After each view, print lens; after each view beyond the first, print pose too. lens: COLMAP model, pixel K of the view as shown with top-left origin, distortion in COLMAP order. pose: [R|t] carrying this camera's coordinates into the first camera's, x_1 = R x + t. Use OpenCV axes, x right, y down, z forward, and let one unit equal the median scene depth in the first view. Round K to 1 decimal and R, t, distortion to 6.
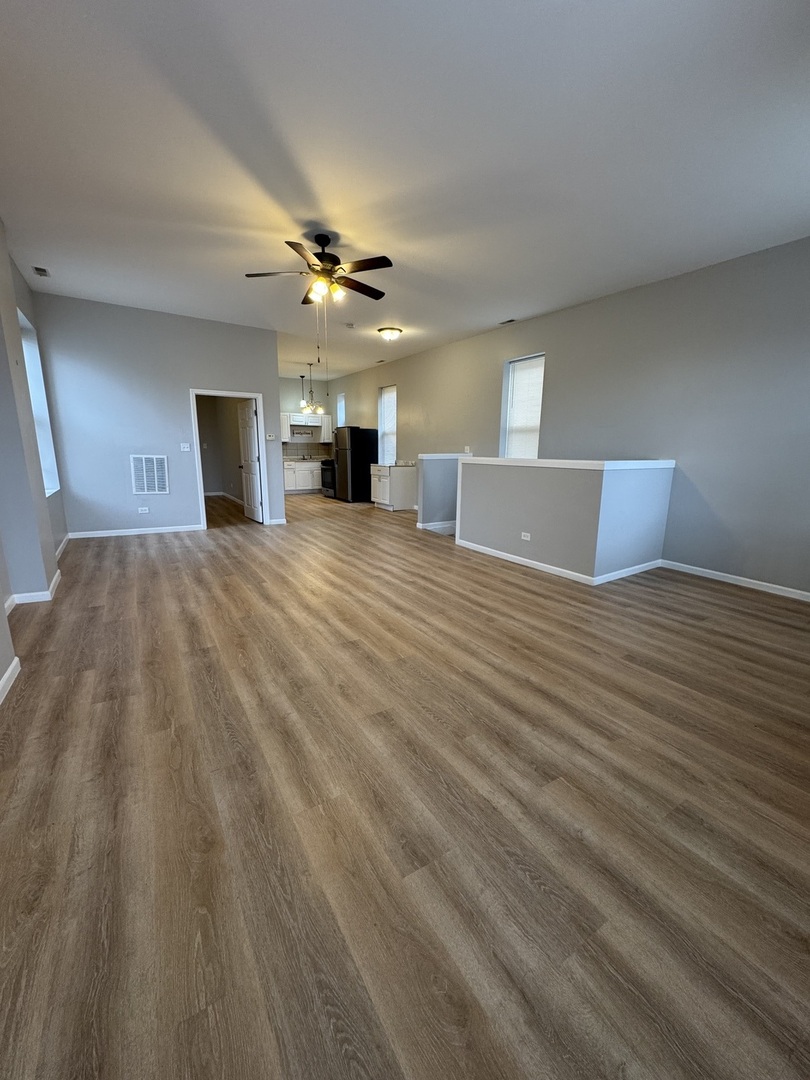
lens RADIAL K [[429.6, 0, 405.0], [0, 429.6, 540.0], [0, 0, 1]] dist [-0.001356, -0.000086]
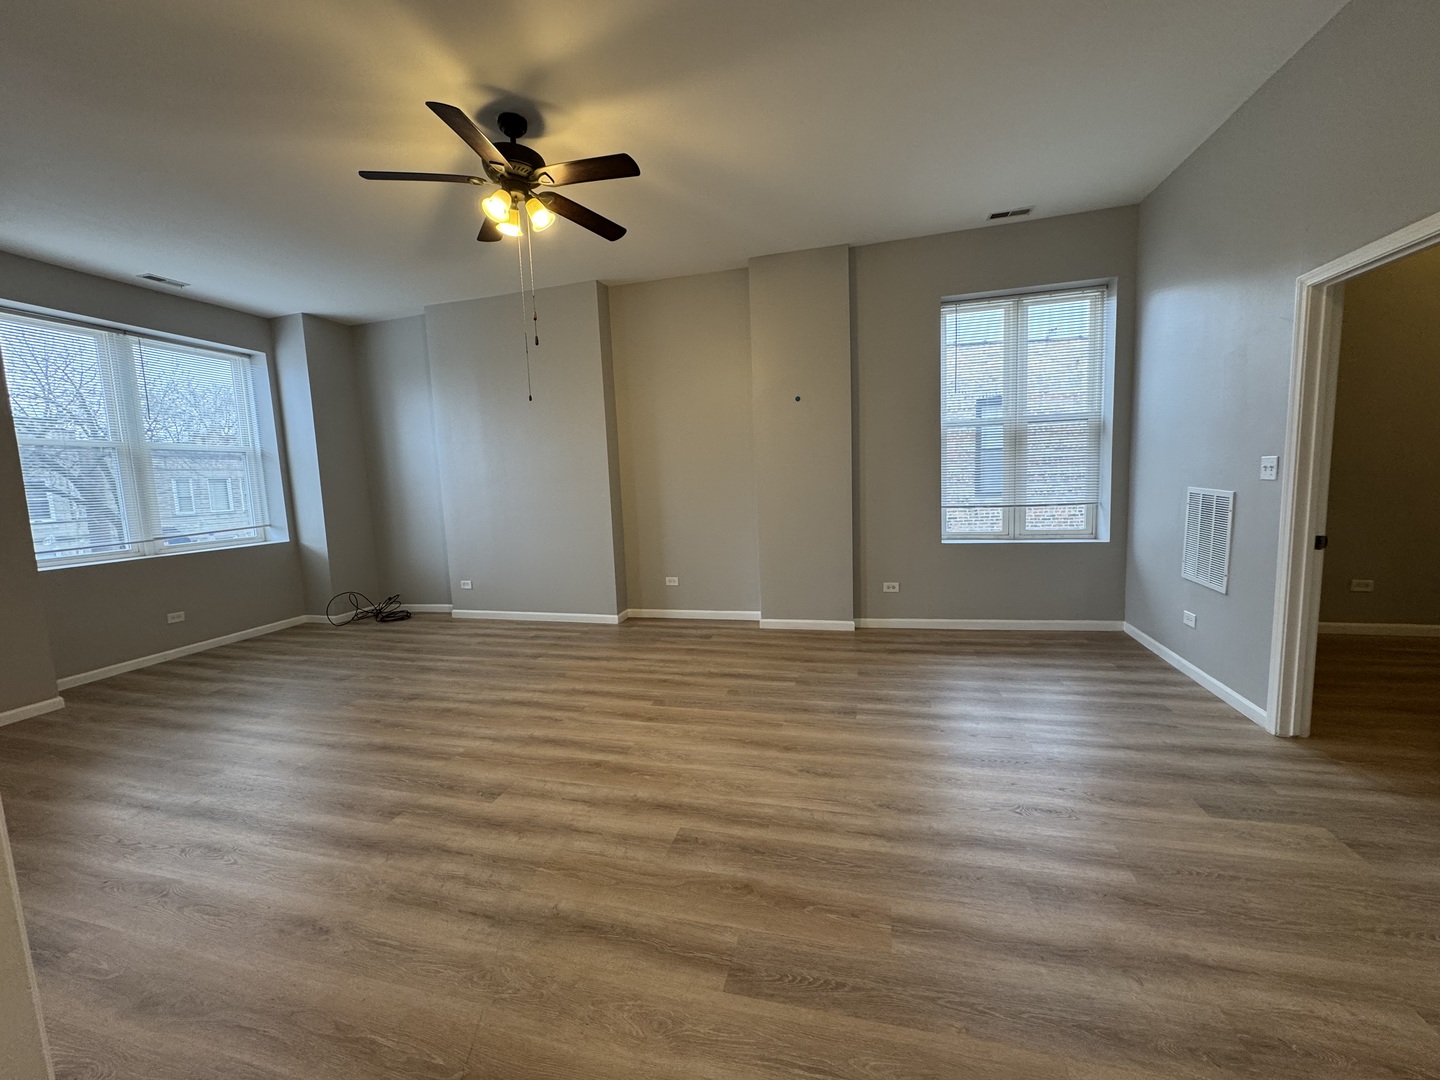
lens RADIAL K [[572.8, 0, 717.0], [0, 572.8, 540.8], [0, 0, 1]] dist [-0.001356, -0.000086]
pose [[-0.740398, 0.095612, -0.665334, 0.169204], [-0.107306, 0.960324, 0.257416, -0.447705], [0.663548, 0.261984, -0.700762, 2.025867]]
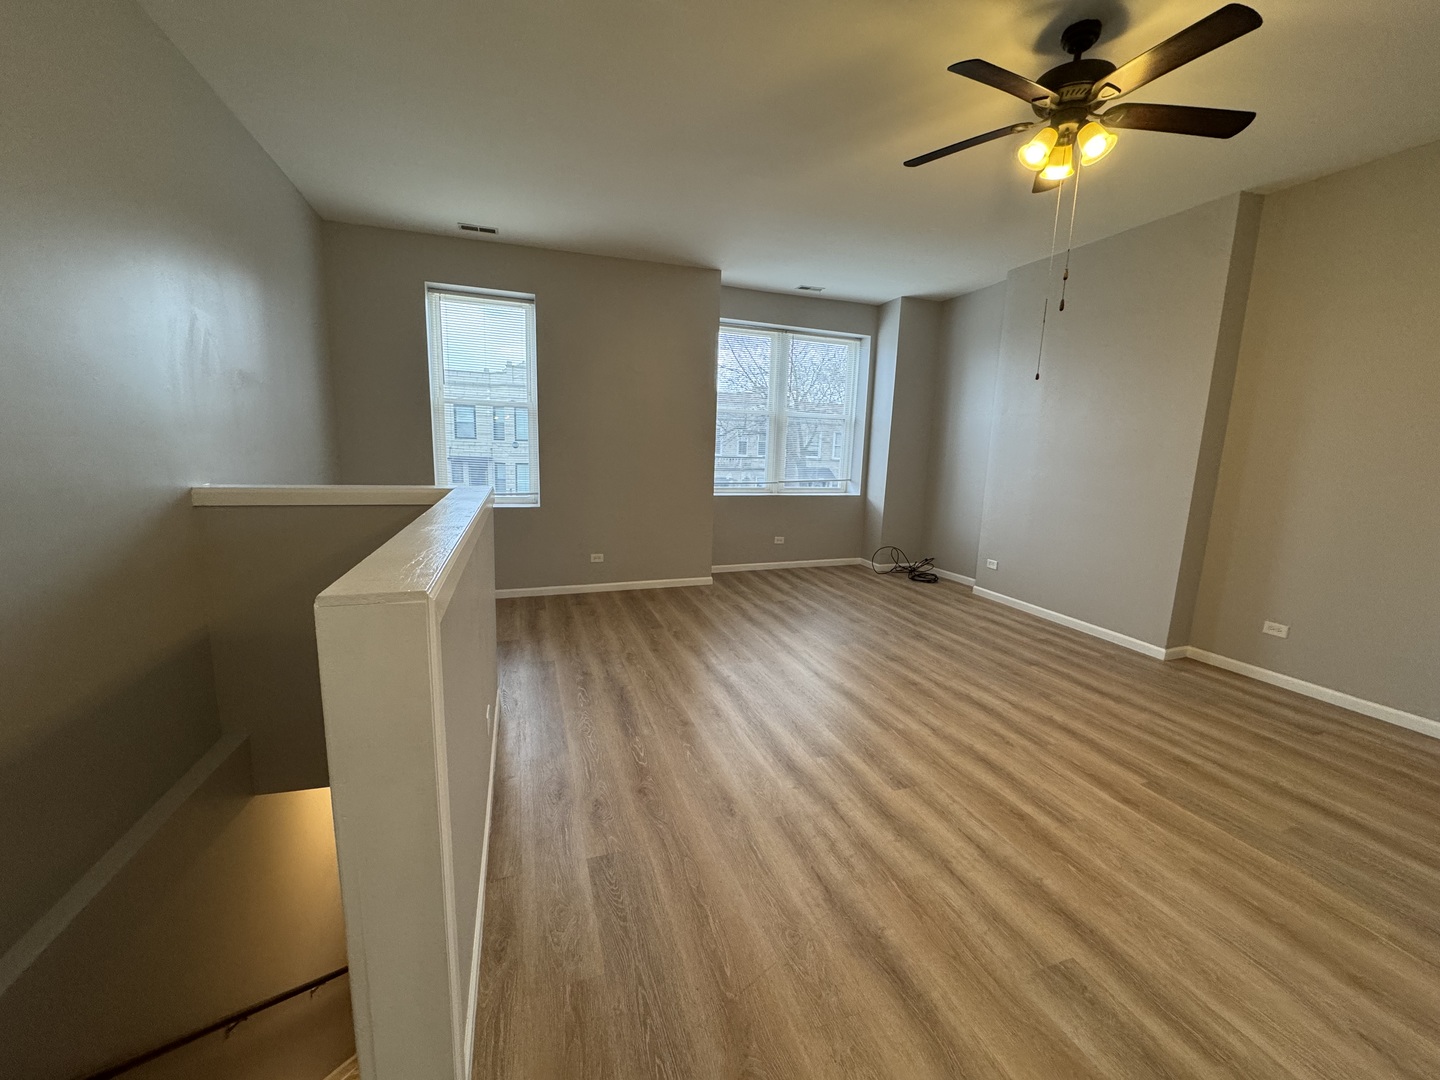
lens RADIAL K [[572.8, 0, 717.0], [0, 572.8, 540.8], [0, 0, 1]] dist [-0.001356, -0.000086]
pose [[-0.972513, -0.075922, 0.220122, 0.005973], [0.010942, 0.929403, 0.368904, -0.481124], [-0.232590, 0.361172, -0.903026, 2.011746]]
